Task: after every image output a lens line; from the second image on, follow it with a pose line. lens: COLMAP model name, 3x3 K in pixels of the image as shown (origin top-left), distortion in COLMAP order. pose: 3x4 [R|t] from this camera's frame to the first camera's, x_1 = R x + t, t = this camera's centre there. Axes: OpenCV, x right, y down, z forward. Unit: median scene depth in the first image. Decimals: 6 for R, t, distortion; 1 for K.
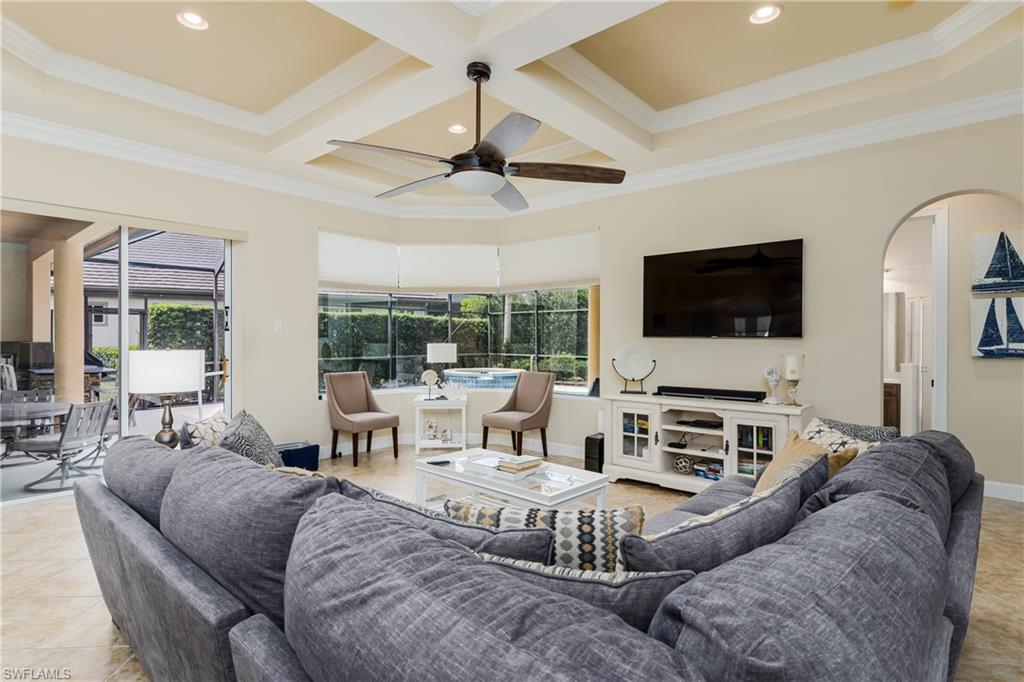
lens RADIAL K [[502.3, 0, 512.0], [0, 502.3, 341.0], [0, 0, 1]] dist [0.002130, 0.000159]
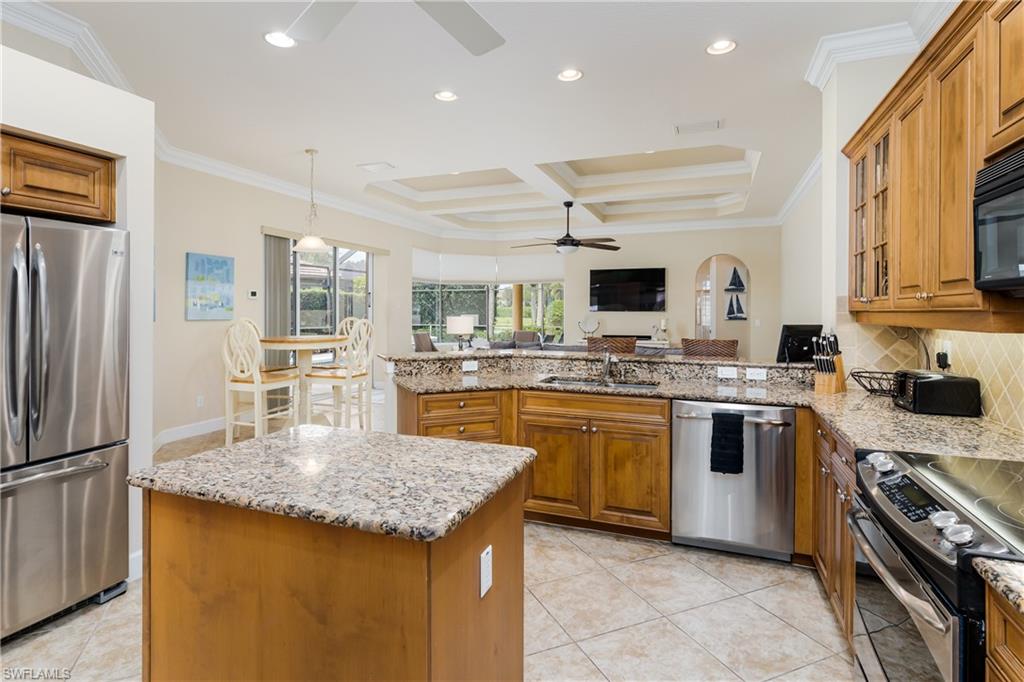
lens RADIAL K [[506.7, 0, 486.5], [0, 506.7, 313.9], [0, 0, 1]] dist [0.001501, -0.000123]
pose [[0.947257, -0.000330, 0.320476, -0.741609], [0.000550, 1.000000, -0.000595, 0.005156], [-0.320476, 0.000740, 0.947256, -0.729892]]
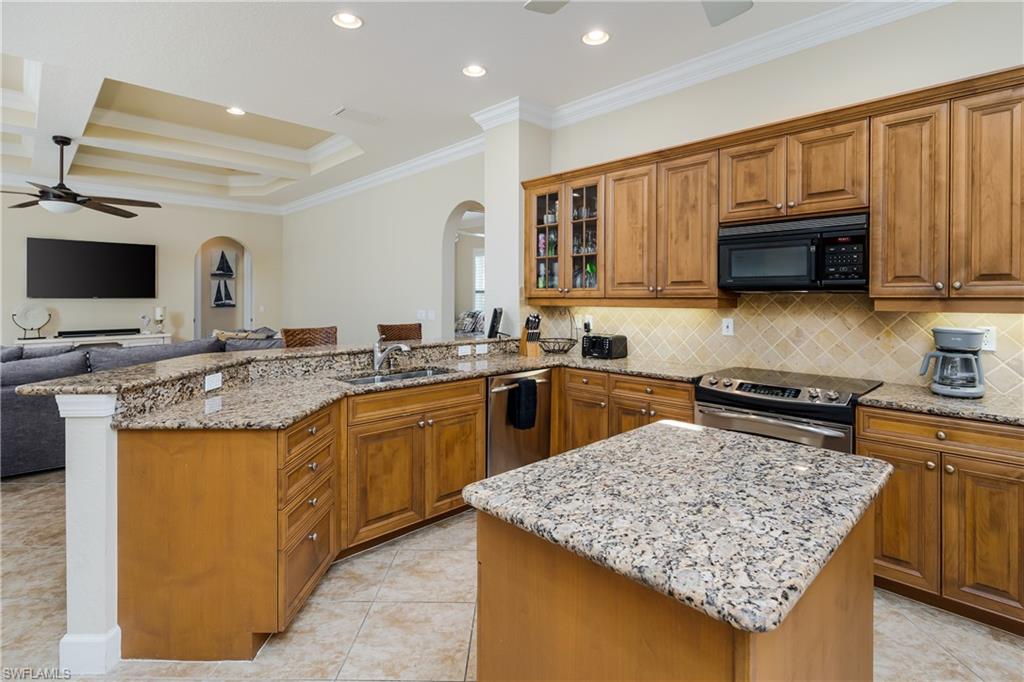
lens RADIAL K [[505.2, 0, 512.4], [0, 505.2, 301.0], [0, 0, 1]] dist [0.001713, 0.000290]
pose [[0.085455, -0.006324, 0.996322, -0.958008], [0.007439, 0.999956, 0.005709, 0.002893], [-0.996314, 0.006924, 0.085499, -0.390464]]
